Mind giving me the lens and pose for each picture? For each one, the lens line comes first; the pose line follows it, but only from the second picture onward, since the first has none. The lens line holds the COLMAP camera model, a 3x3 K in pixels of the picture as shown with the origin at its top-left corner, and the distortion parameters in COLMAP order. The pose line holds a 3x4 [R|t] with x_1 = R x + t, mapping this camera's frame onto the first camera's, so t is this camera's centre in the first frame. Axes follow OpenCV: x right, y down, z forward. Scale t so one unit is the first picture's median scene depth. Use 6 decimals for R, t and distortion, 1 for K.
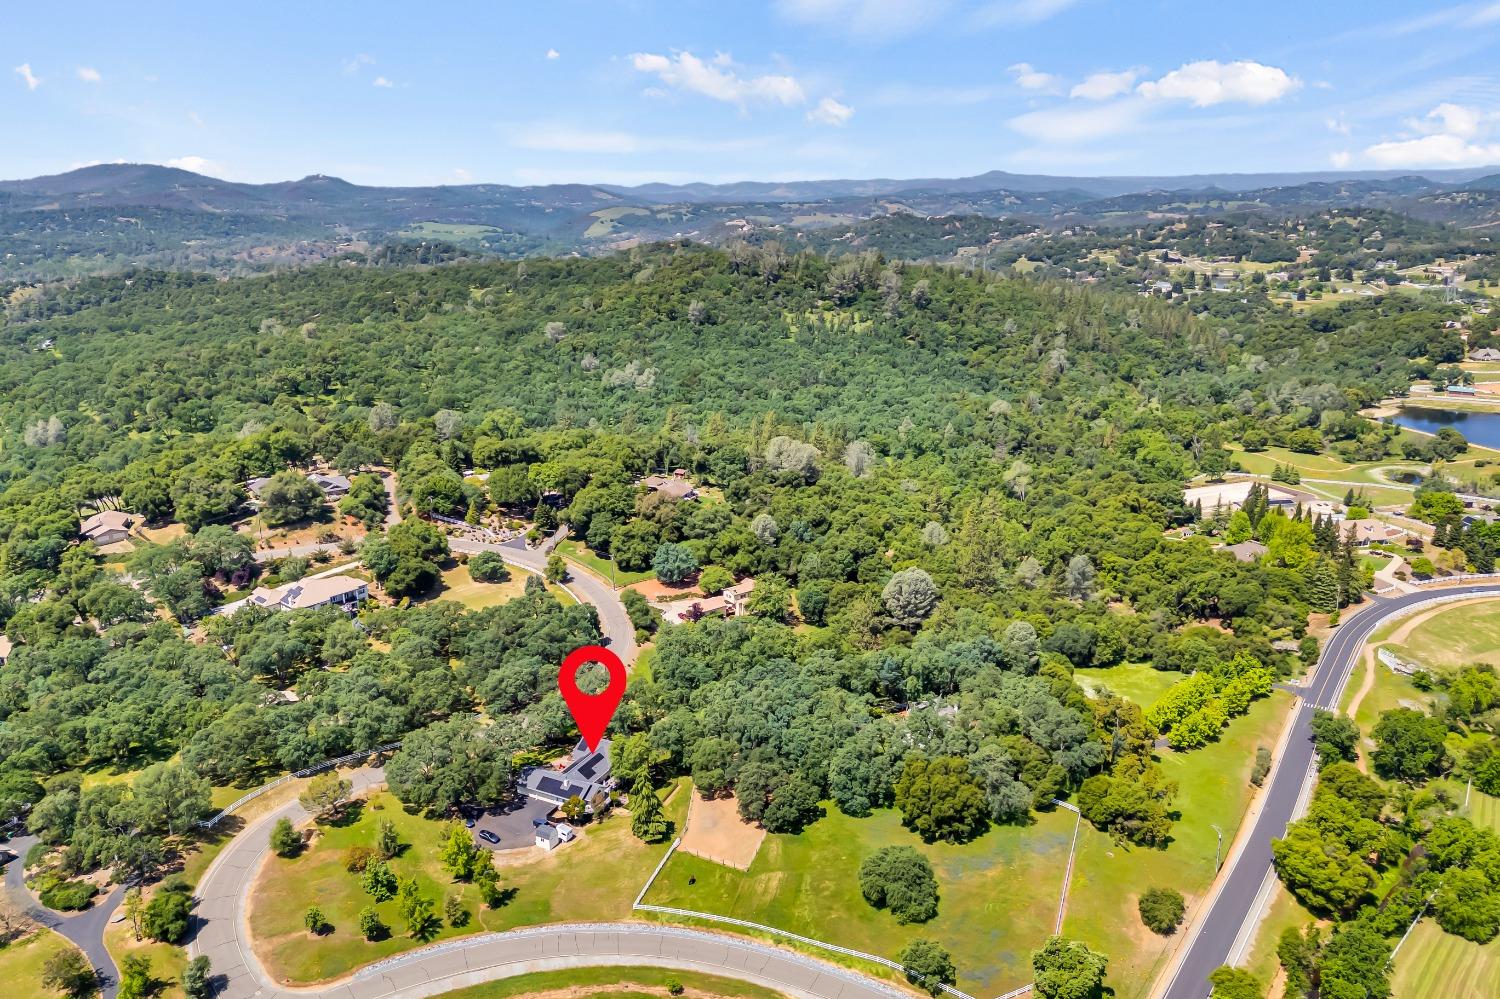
lens RADIAL K [[1073.0, 0, 750.0], [0, 1073.0, 499.5], [0, 0, 1]] dist [0.059039, -0.001352]
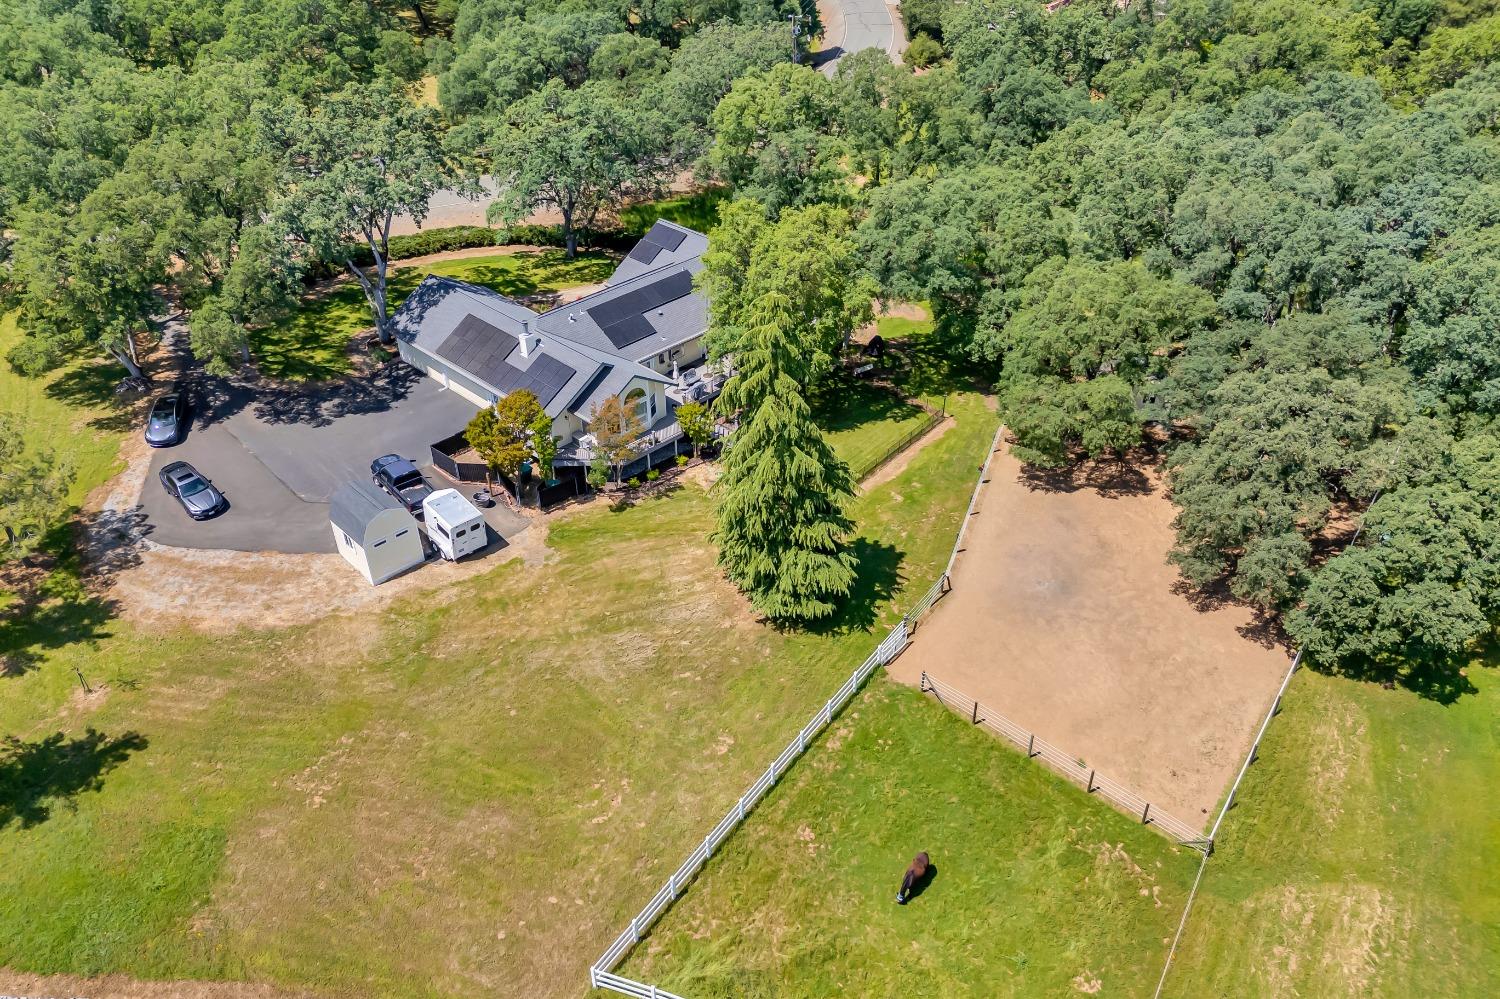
lens RADIAL K [[1073.0, 0, 750.0], [0, 1073.0, 499.5], [0, 0, 1]] dist [0.059039, -0.001352]
pose [[0.951467, 0.164632, -0.260014, -0.039922], [-0.073122, 0.941624, 0.328629, 0.204294], [0.298938, -0.293667, 0.907962, 0.753250]]
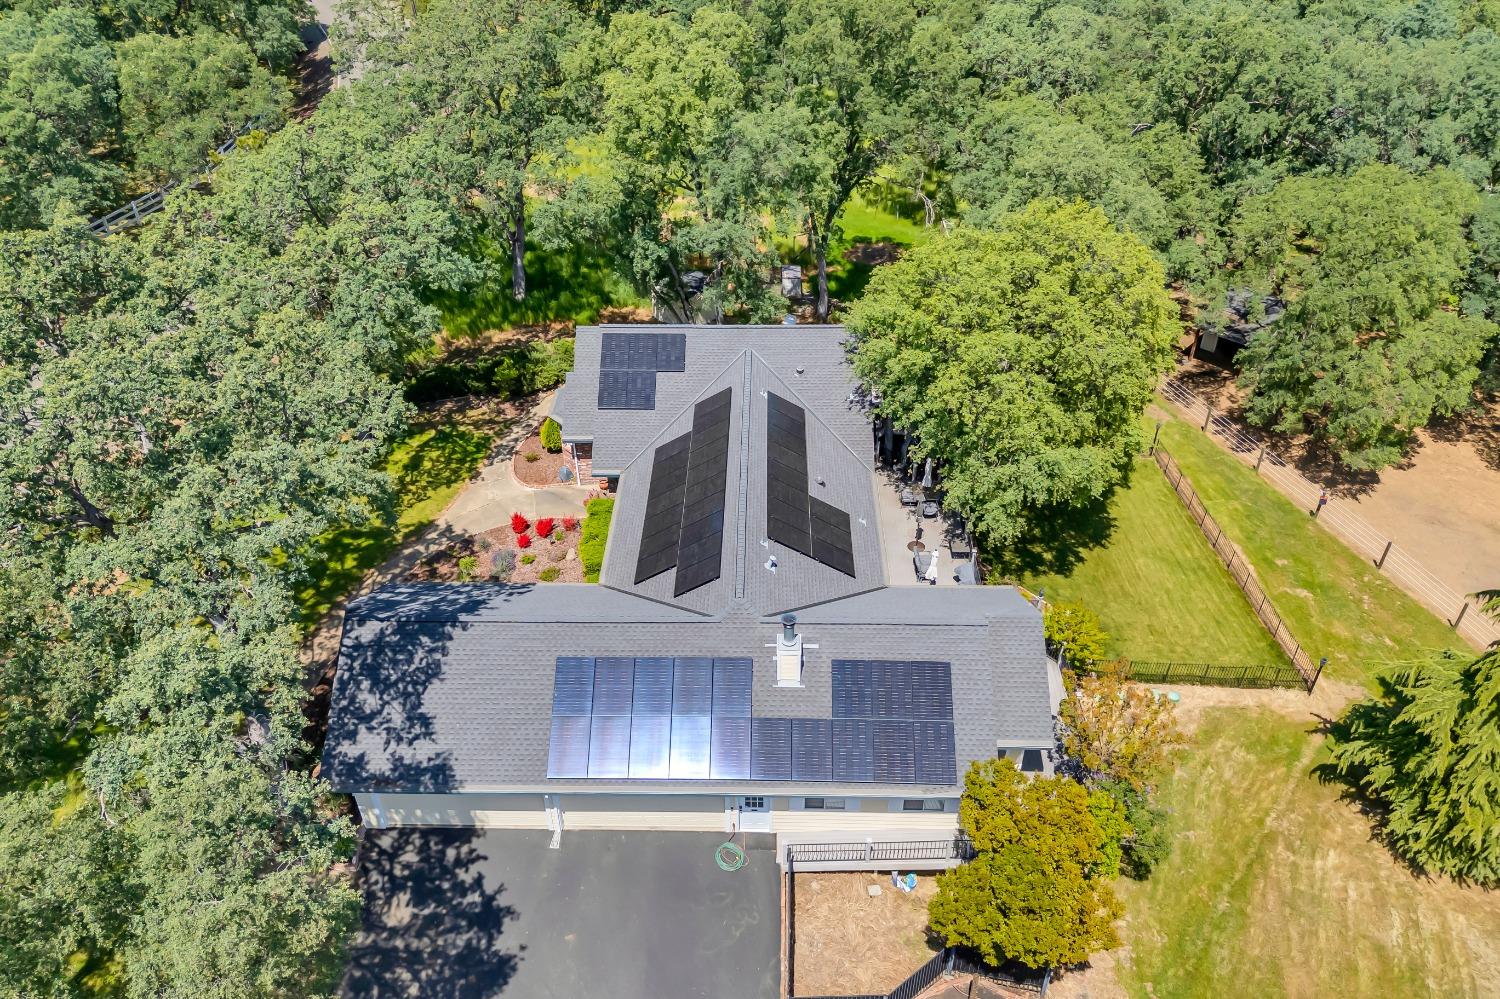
lens RADIAL K [[1073.0, 0, 750.0], [0, 1073.0, 499.5], [0, 0, 1]] dist [0.059039, -0.001352]
pose [[0.888854, -0.269160, 0.370798, -0.209892], [0.120528, 0.918119, 0.377533, 0.195754], [-0.442054, -0.290880, 0.848515, 0.889261]]
